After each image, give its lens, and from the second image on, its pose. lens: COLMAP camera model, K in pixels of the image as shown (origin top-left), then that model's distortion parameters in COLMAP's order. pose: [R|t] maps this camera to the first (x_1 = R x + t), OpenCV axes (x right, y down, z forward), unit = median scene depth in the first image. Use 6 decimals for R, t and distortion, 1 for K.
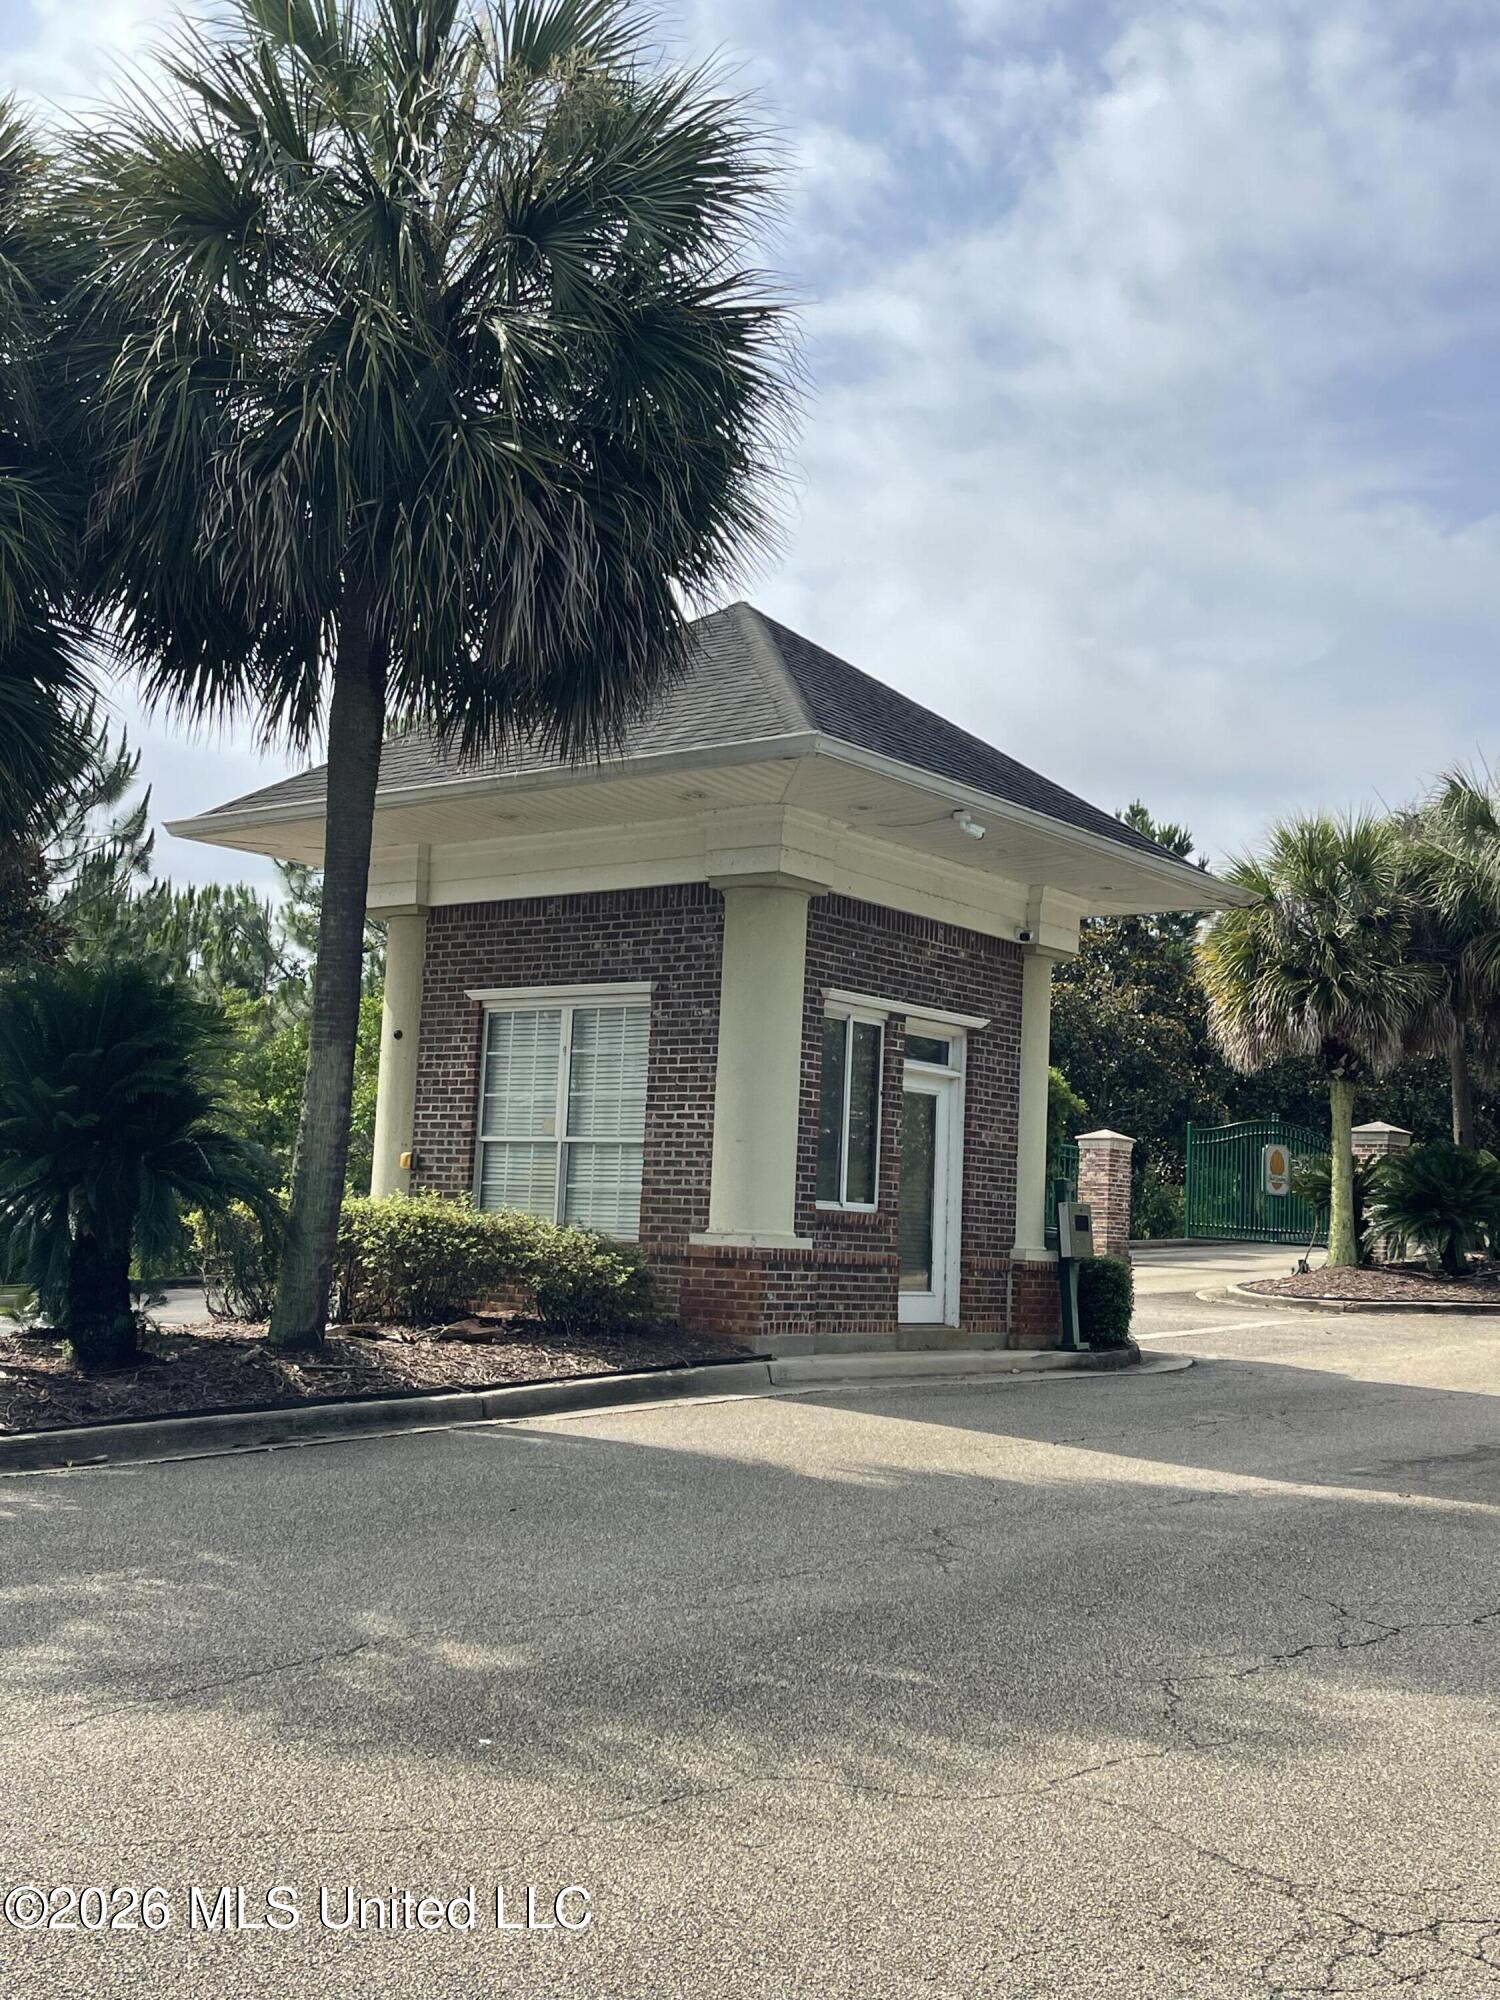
lens RADIAL K [[2257.0, 0, 750.6], [0, 2257.0, 1021.5], [0, 0, 1]] dist [0.153061, -0.487658]
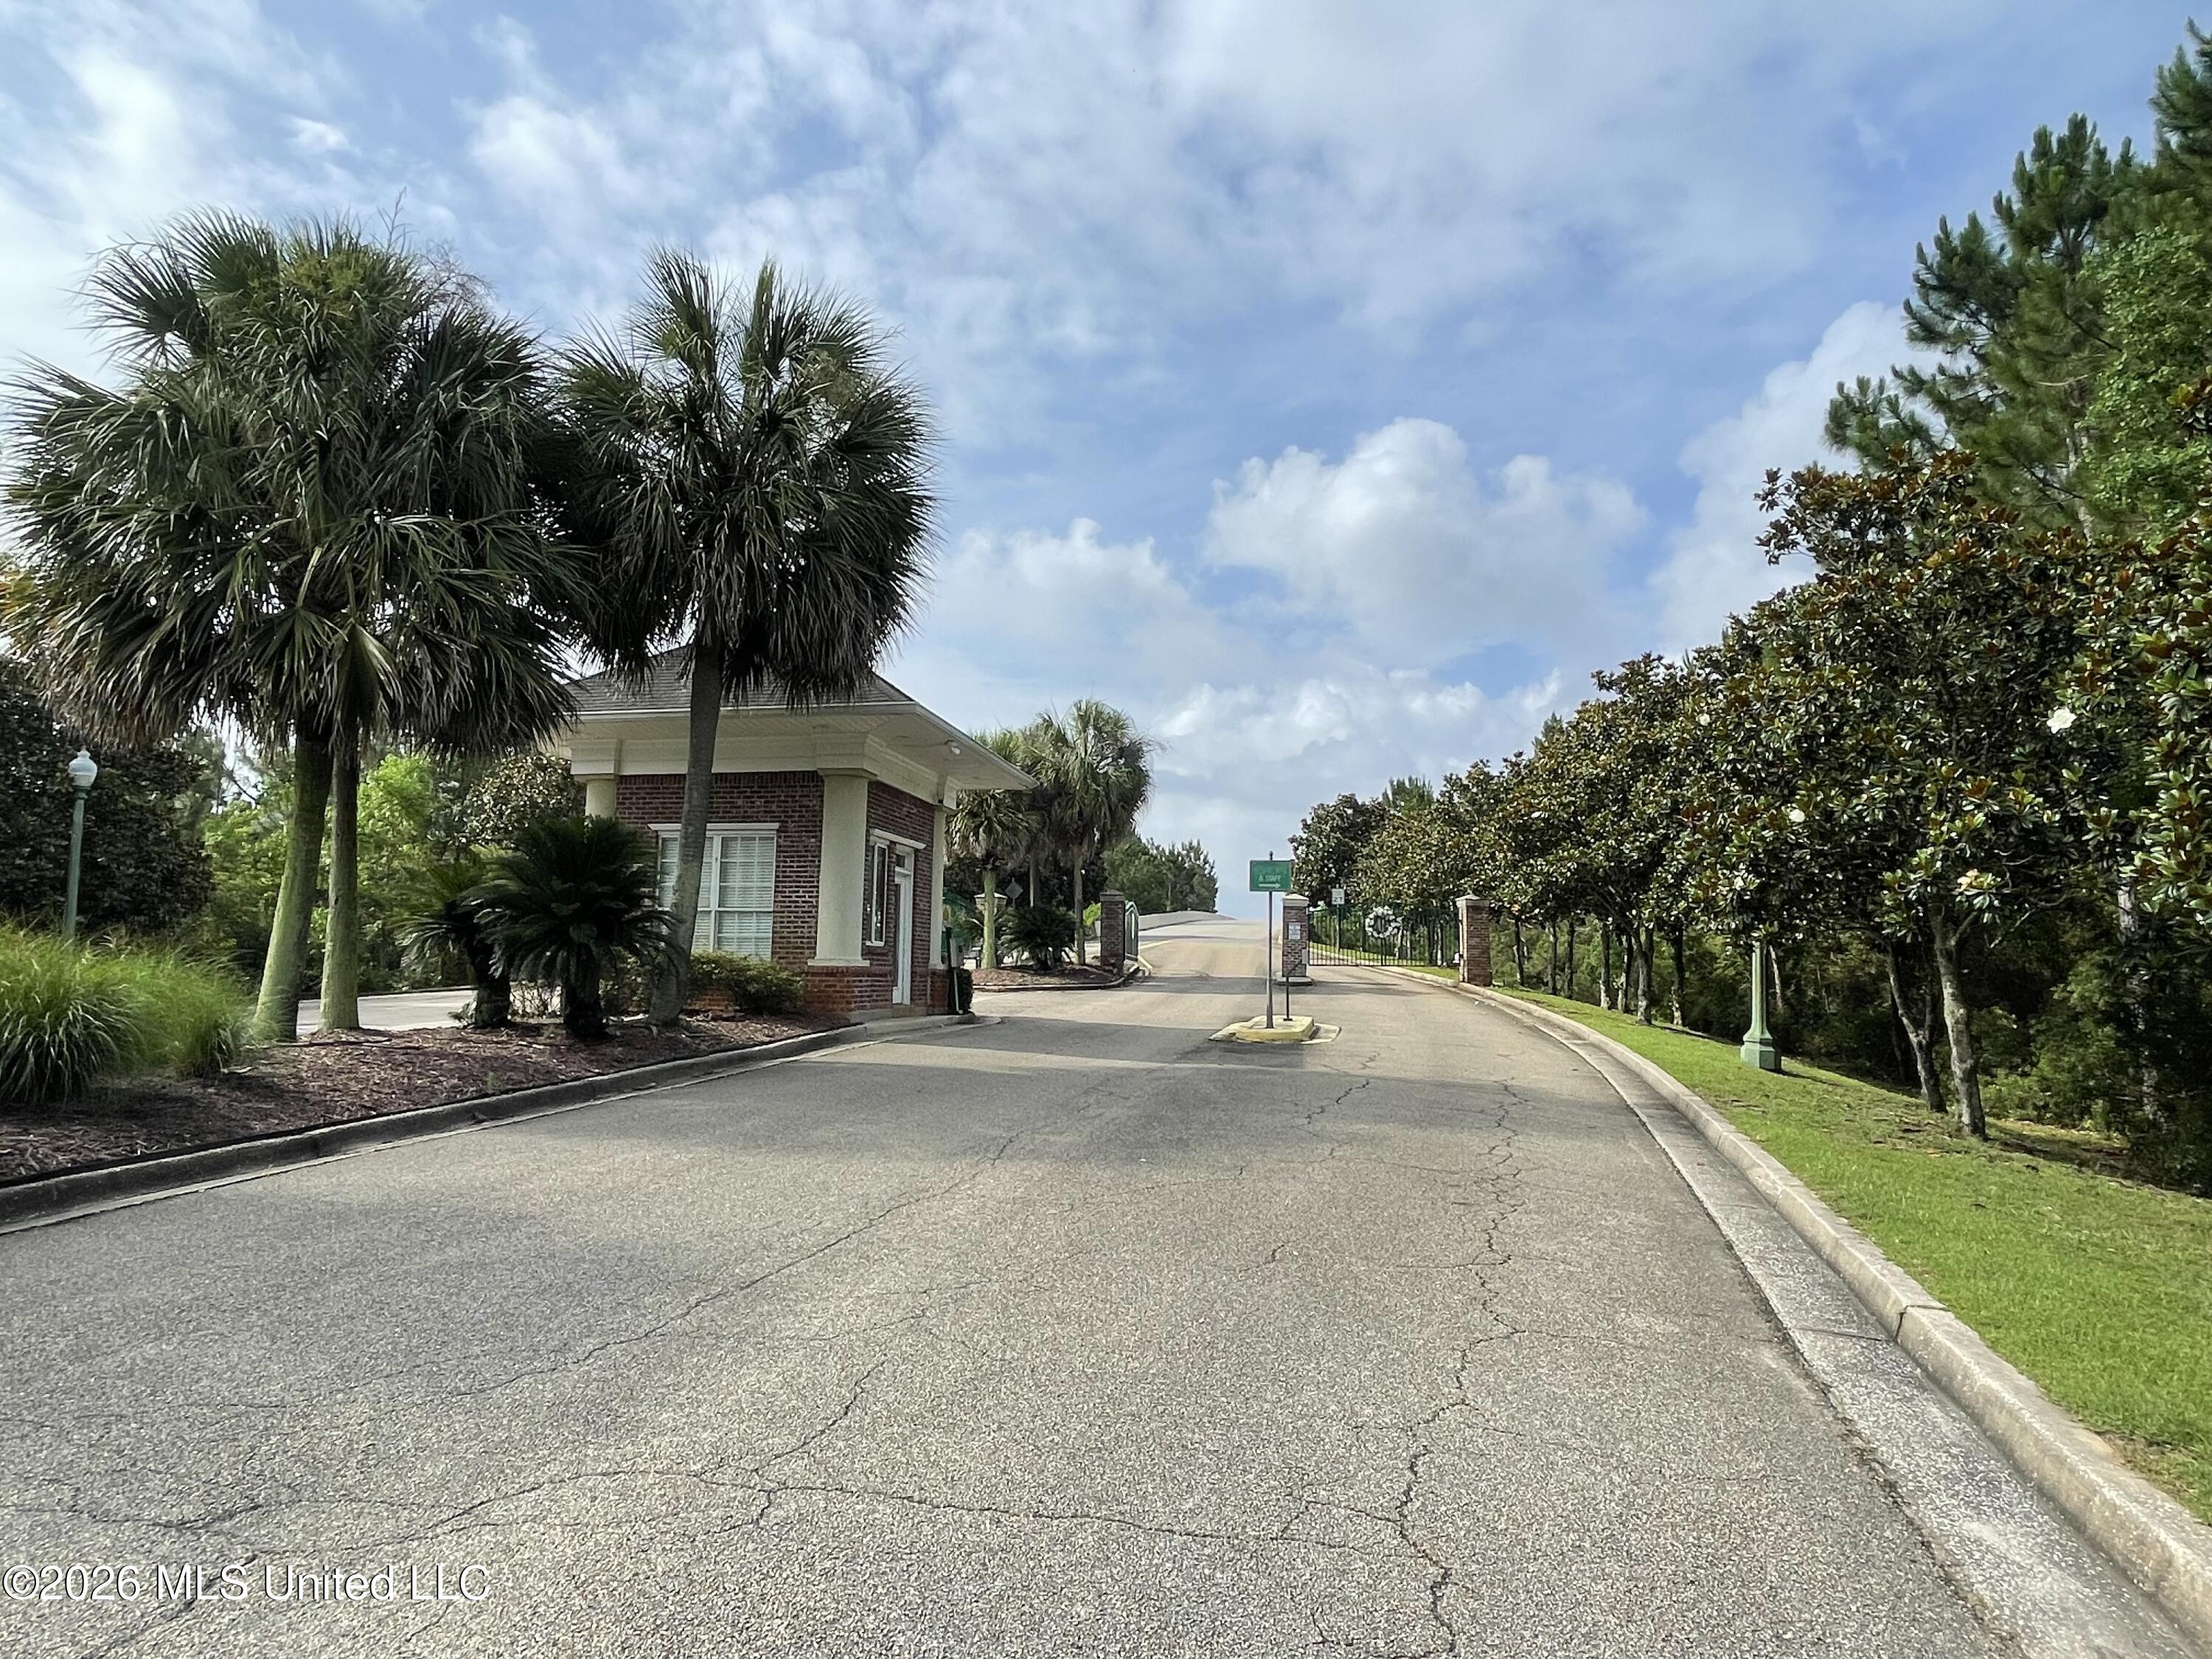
lens RADIAL K [[1359.4, 0, 1106.0], [0, 1359.4, 815.0], [0, 0, 1]] dist [-0.000242, -0.070223]
pose [[0.889241, 0.023650, 0.456828, -0.298098], [-0.020684, 0.999720, -0.011493, -0.016365], [-0.456972, 0.000771, 0.889481, -0.101118]]
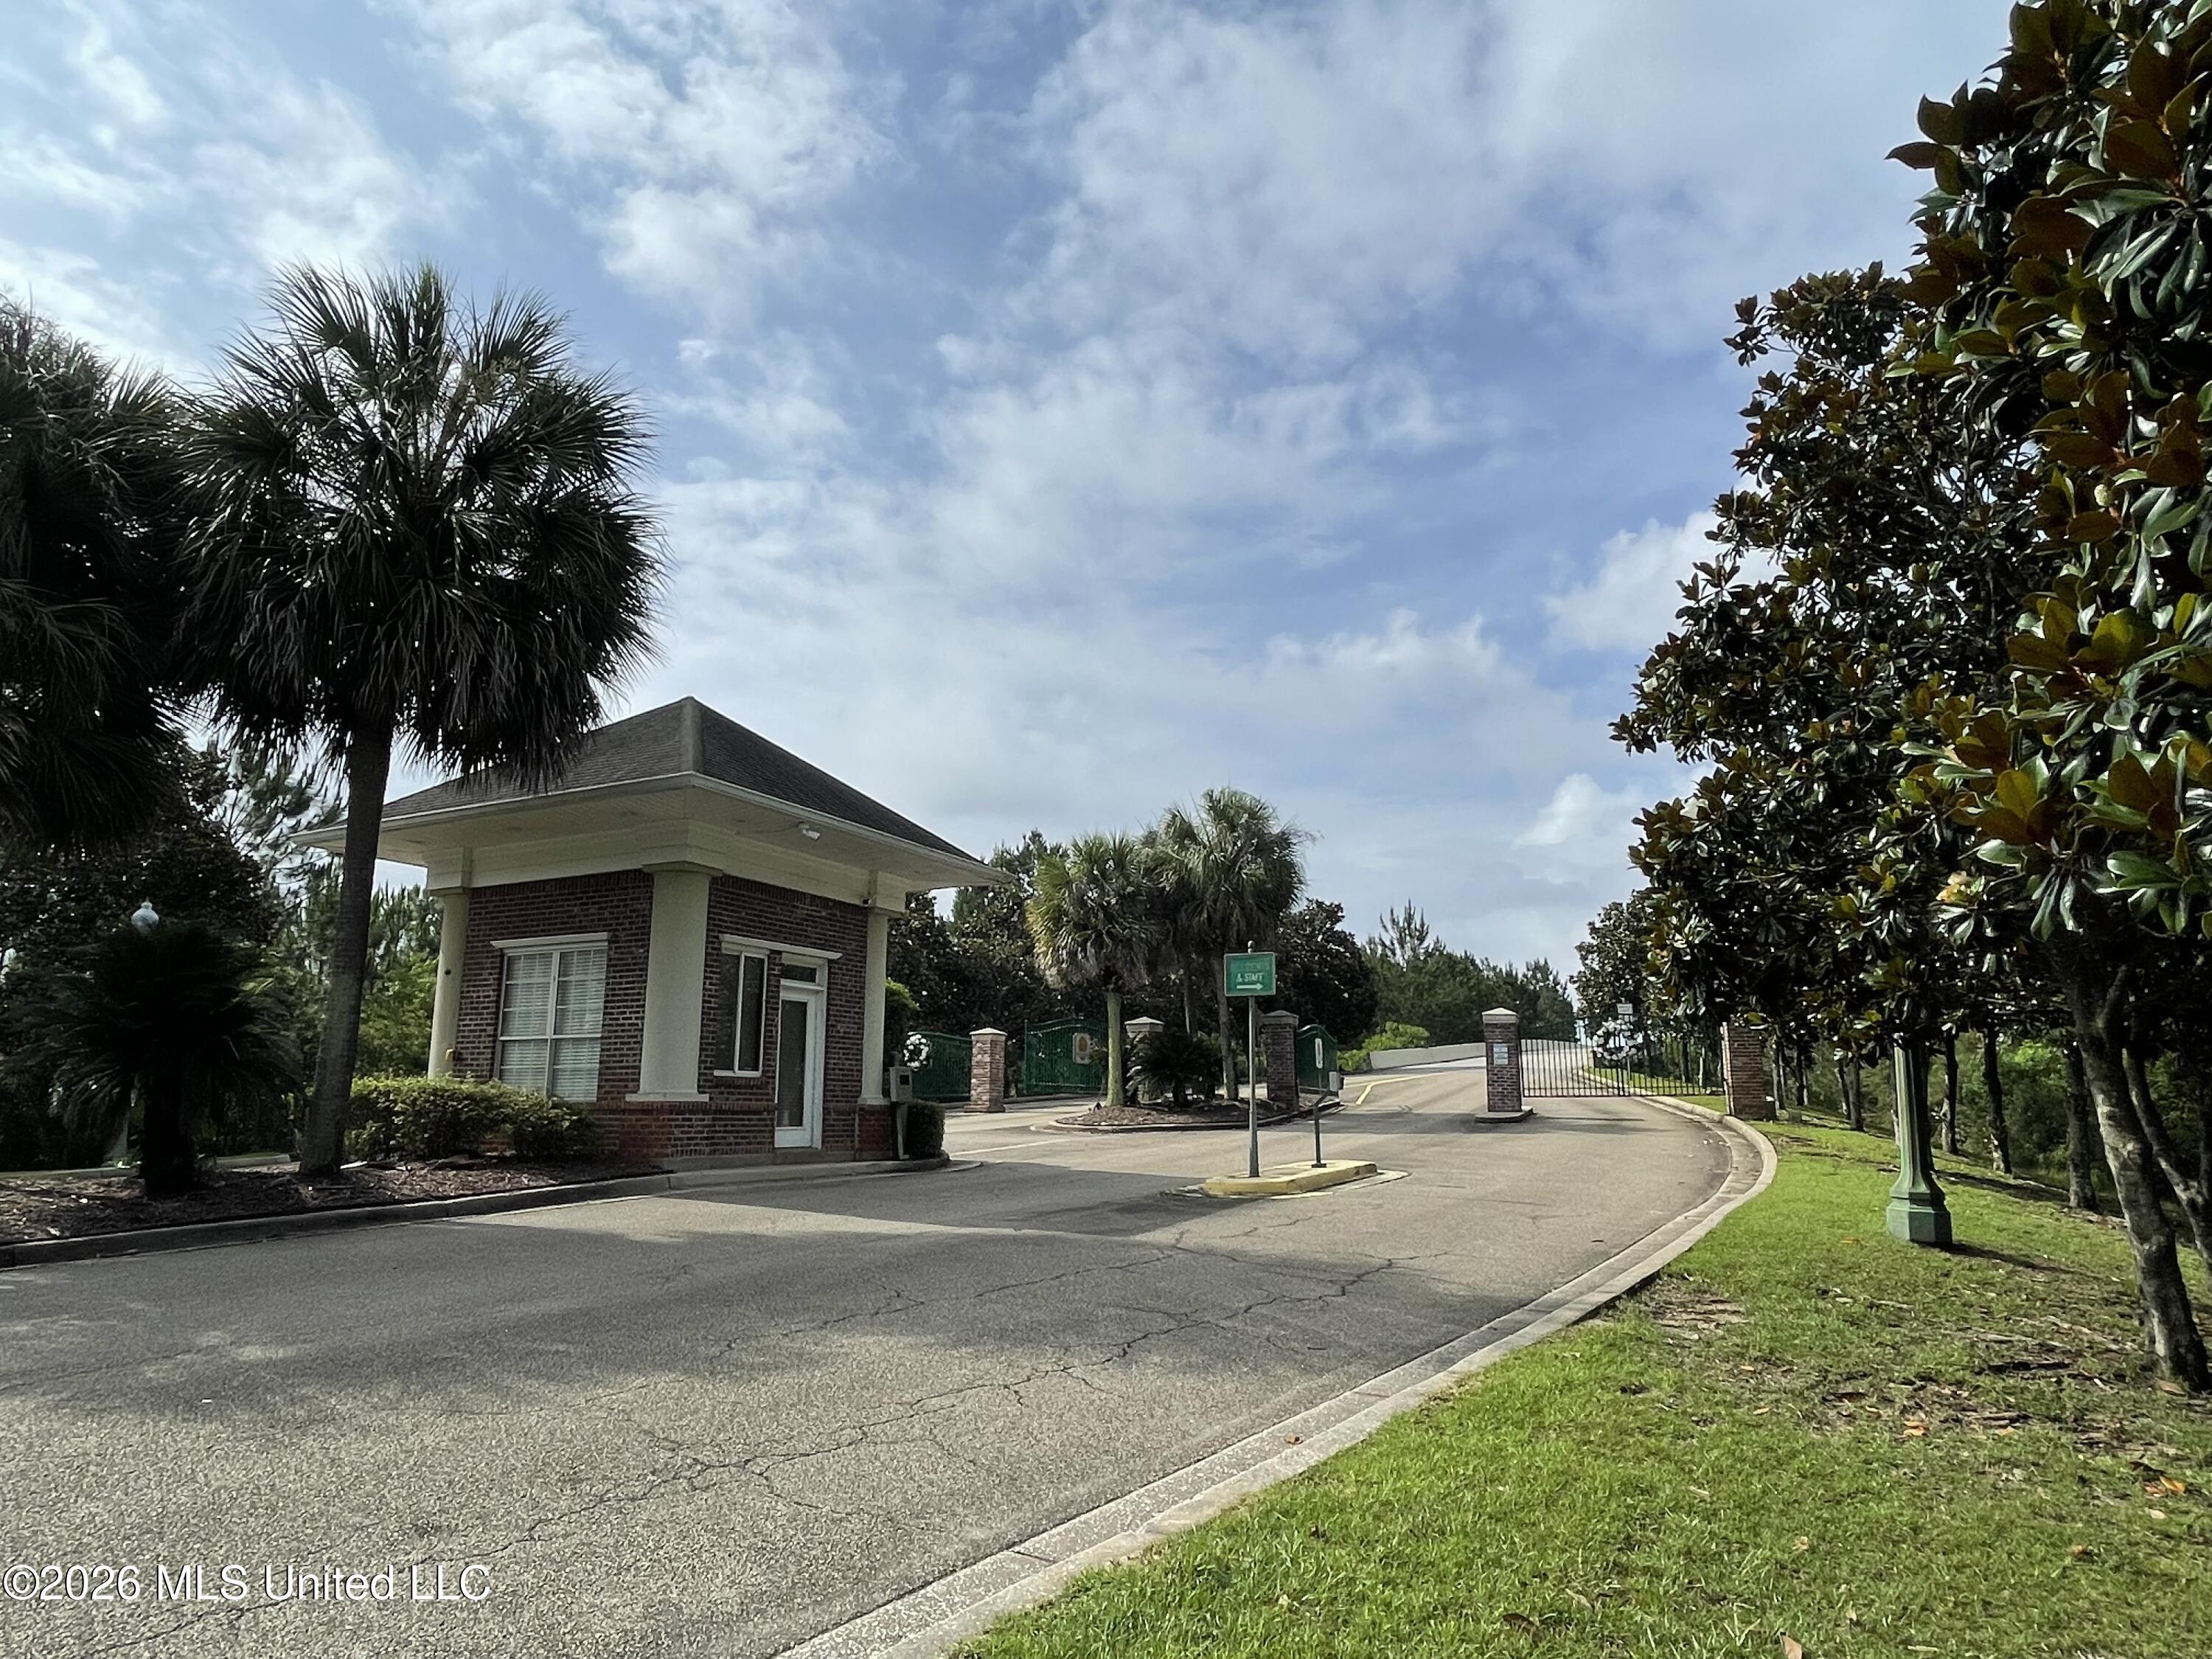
lens RADIAL K [[1412.6, 0, 1106.0], [0, 1412.6, 829.5], [0, 0, 1]] dist [0.019281, -0.035712]
pose [[0.982600, -0.004897, 0.185668, 0.108472], [0.023336, 0.994986, -0.097255, 0.014032], [-0.184261, 0.099896, 0.977788, -0.027638]]
